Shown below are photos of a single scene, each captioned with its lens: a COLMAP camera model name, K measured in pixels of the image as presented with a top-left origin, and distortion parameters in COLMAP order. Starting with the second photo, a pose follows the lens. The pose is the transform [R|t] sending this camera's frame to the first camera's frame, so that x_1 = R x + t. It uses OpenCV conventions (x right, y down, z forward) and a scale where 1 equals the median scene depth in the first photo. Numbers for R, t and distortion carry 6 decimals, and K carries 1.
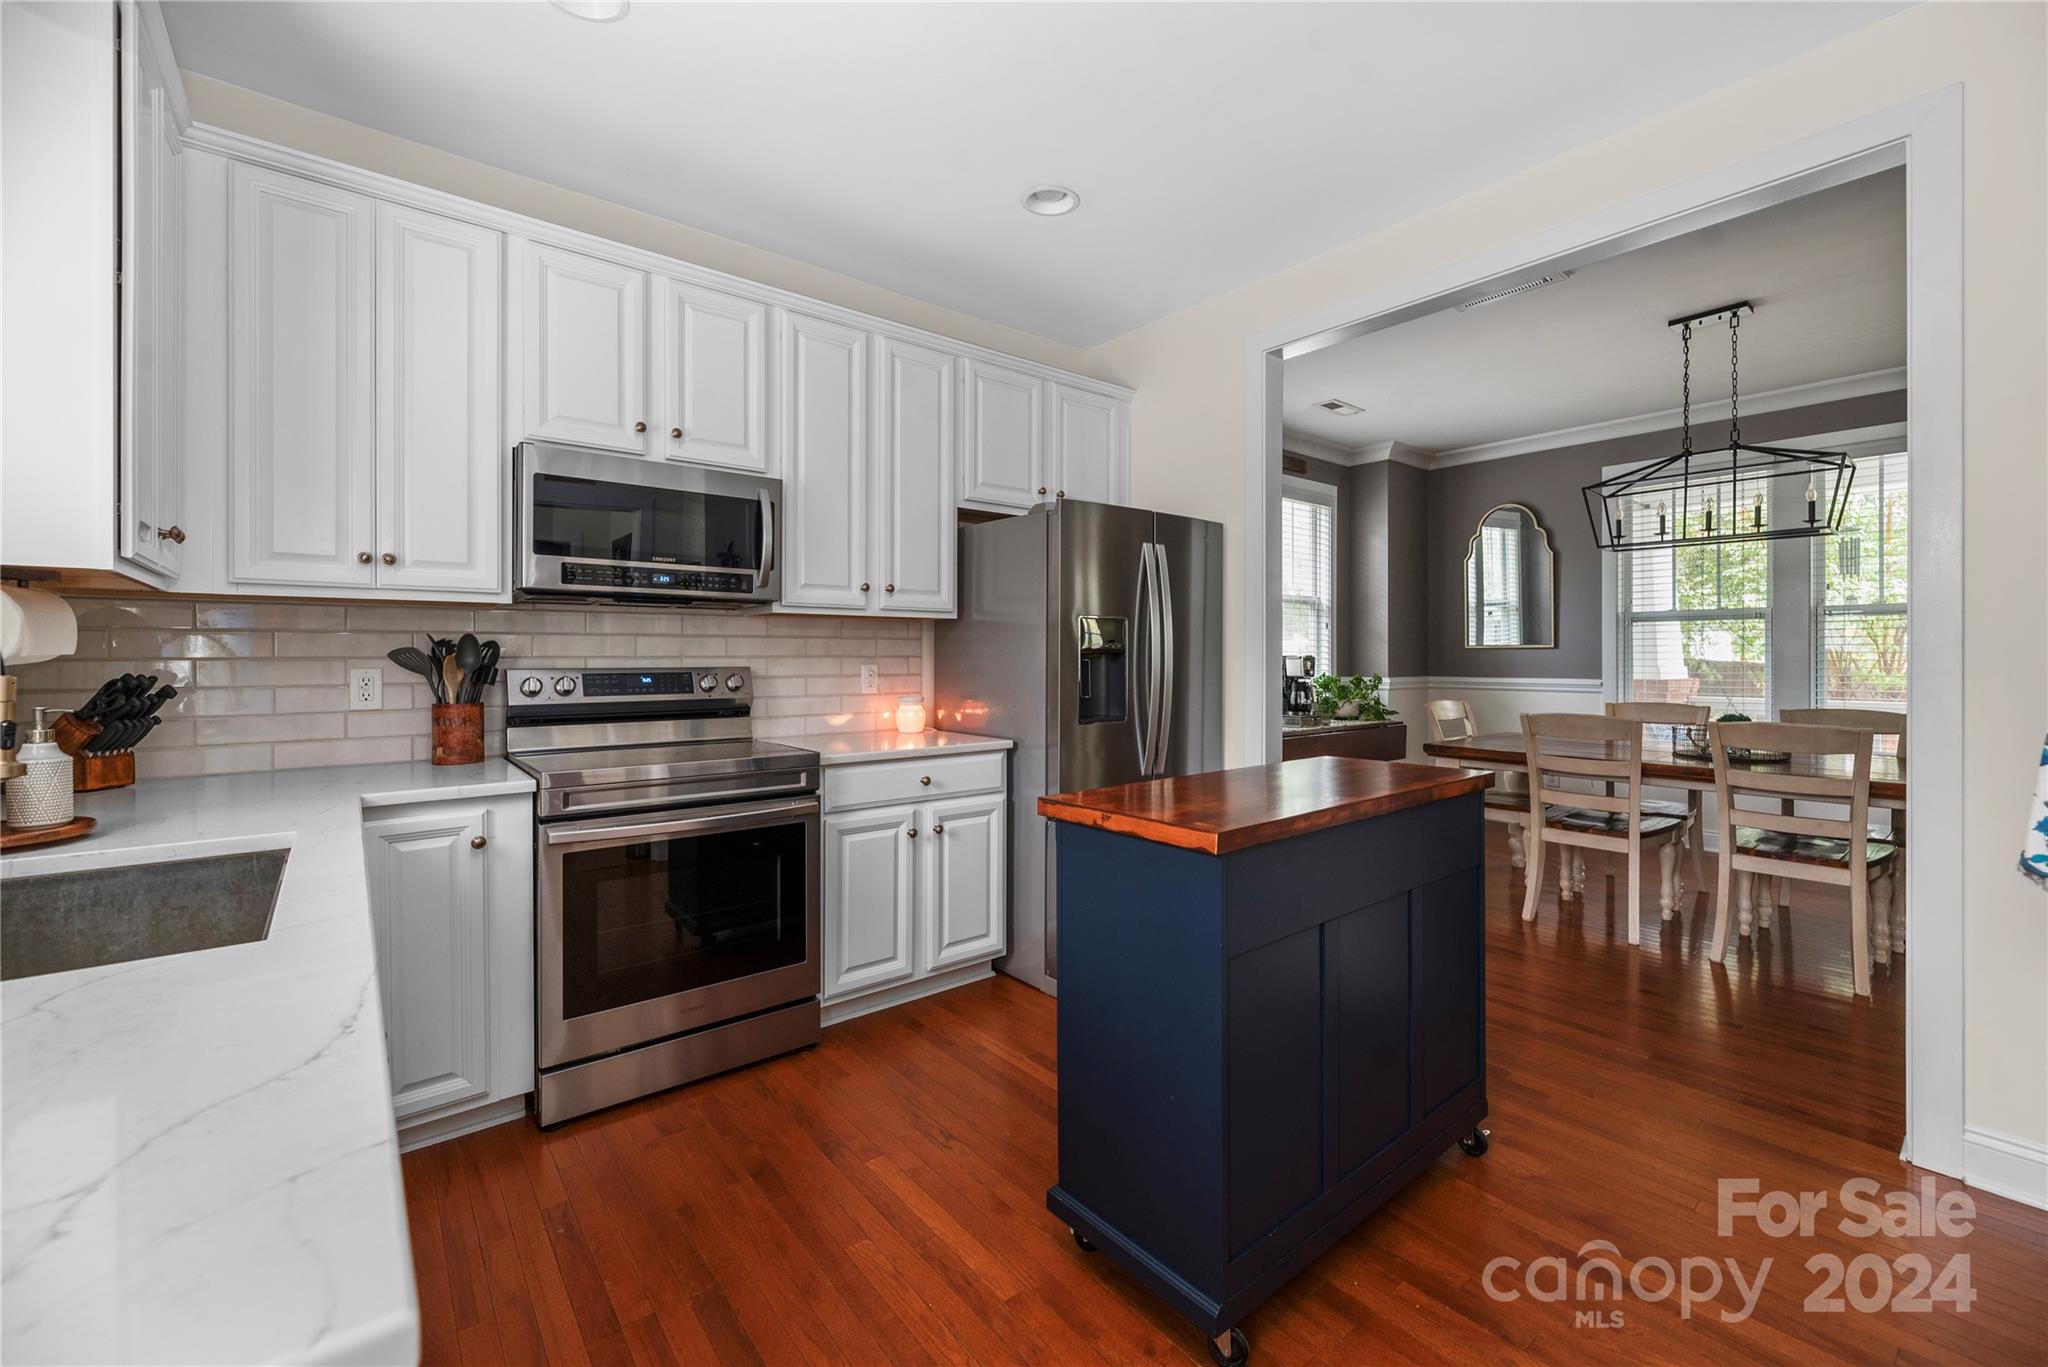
lens RADIAL K [[847.3, 0, 1023.6], [0, 847.3, 659.3], [0, 0, 1]] dist [-0.000179, -0.000084]
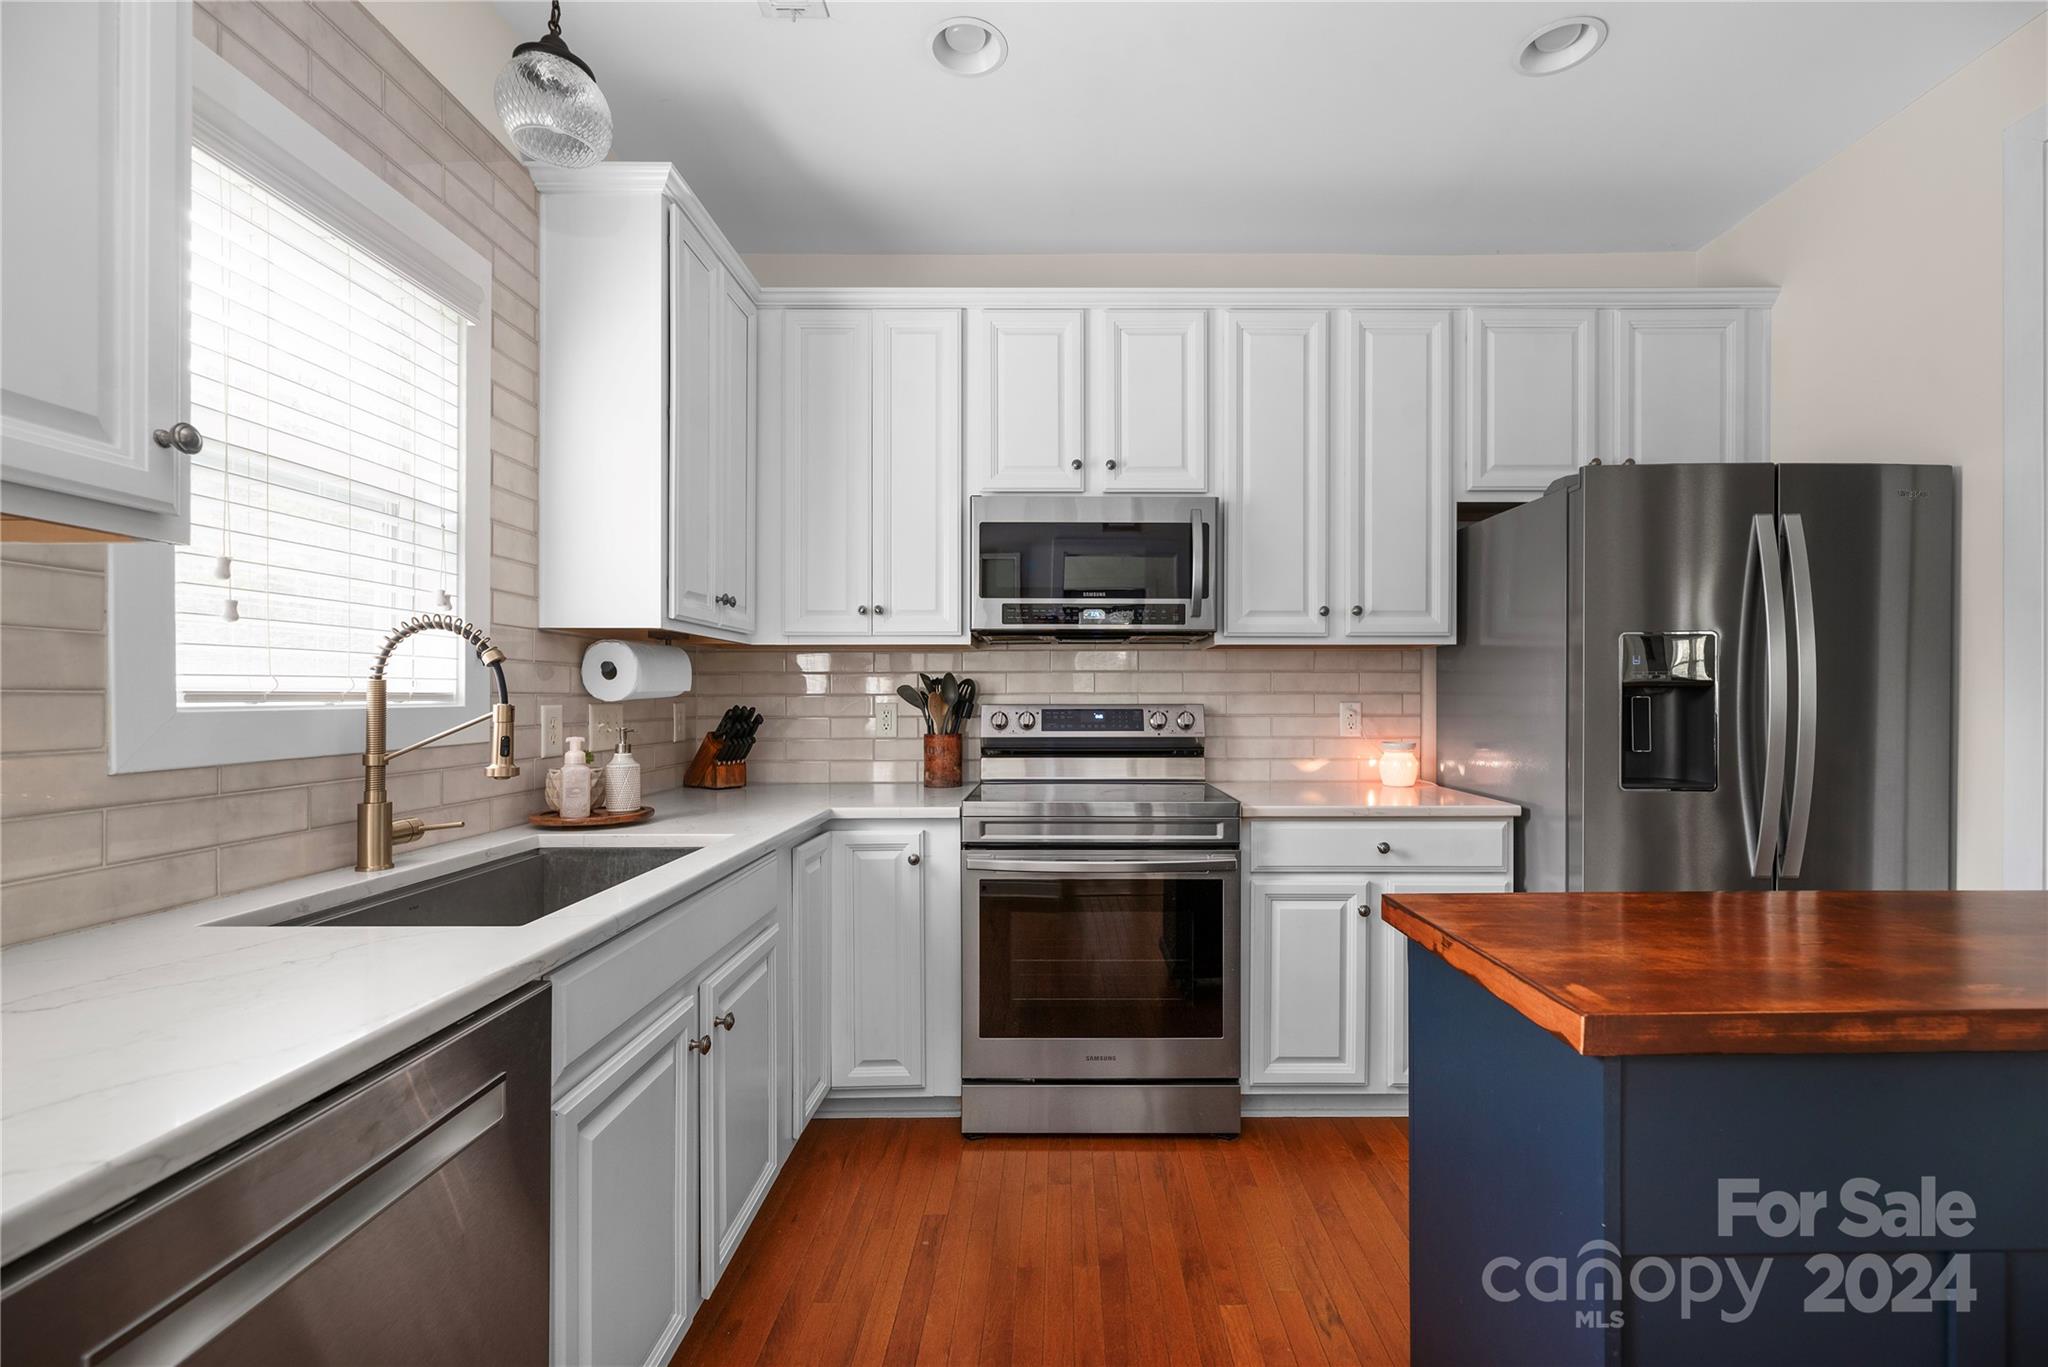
lens RADIAL K [[847.3, 0, 1059.3], [0, 847.3, 696.9], [0, 0, 1]] dist [-0.000179, -0.000084]
pose [[0.777752, 0.000331, -0.628571, 0.146634], [-0.002597, 0.999993, -0.002687, 0.004223], [0.628565, 0.003722, 0.777748, 0.182512]]
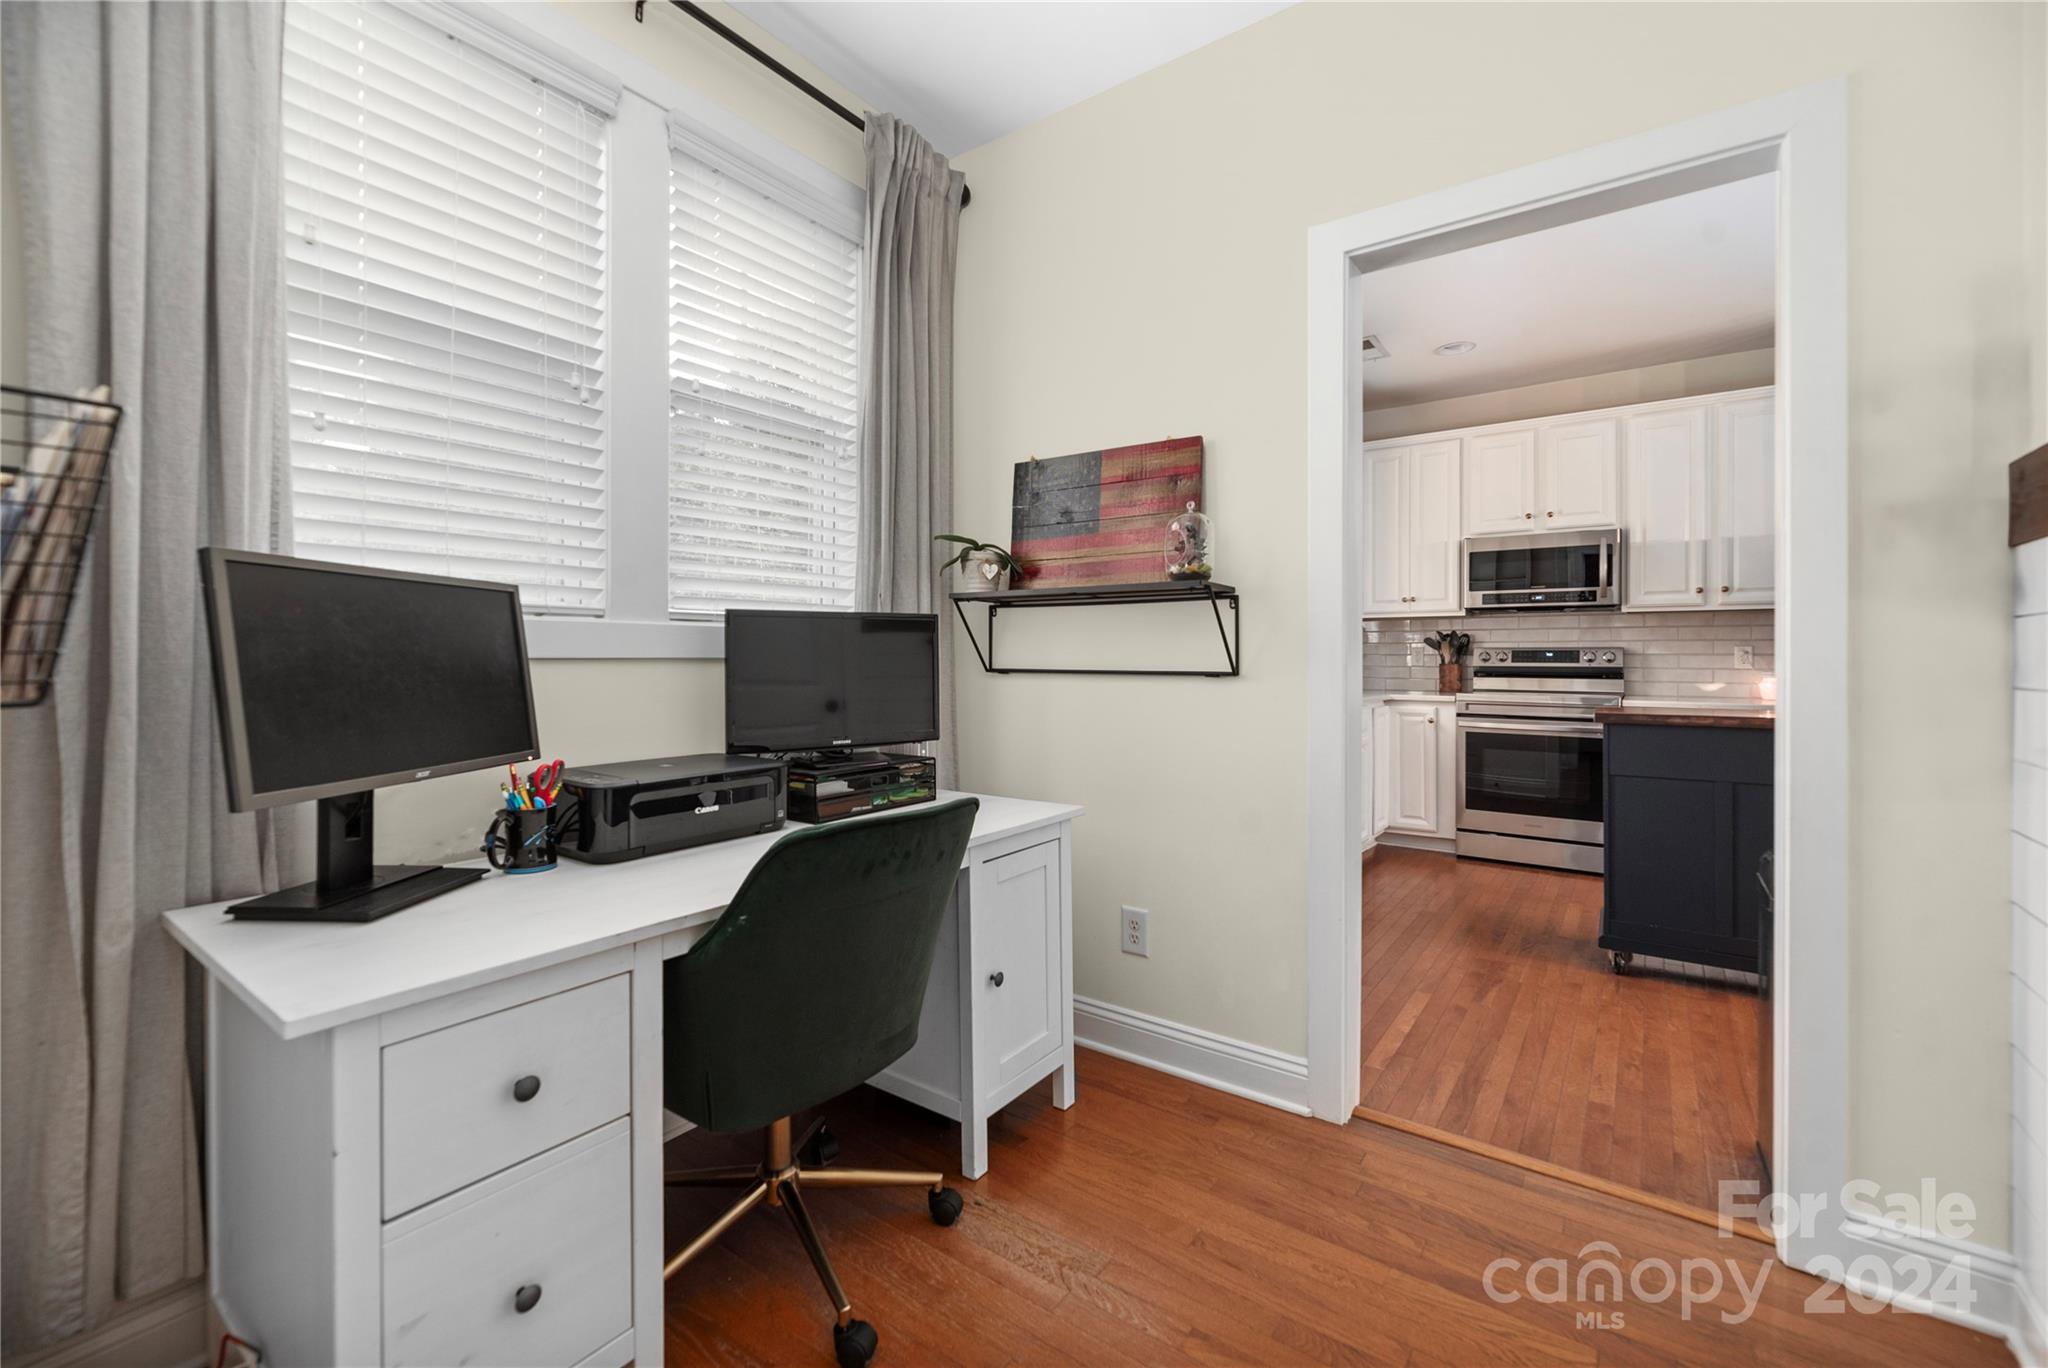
lens RADIAL K [[847.3, 0, 1023.9], [0, 847.3, 652.3], [0, 0, 1]] dist [-0.000179, -0.000084]
pose [[0.244776, -0.000441, -0.969580, 0.953729], [-0.005811, 0.999981, -0.001922, 0.029164], [0.969562, 0.006105, 0.244769, -0.462947]]
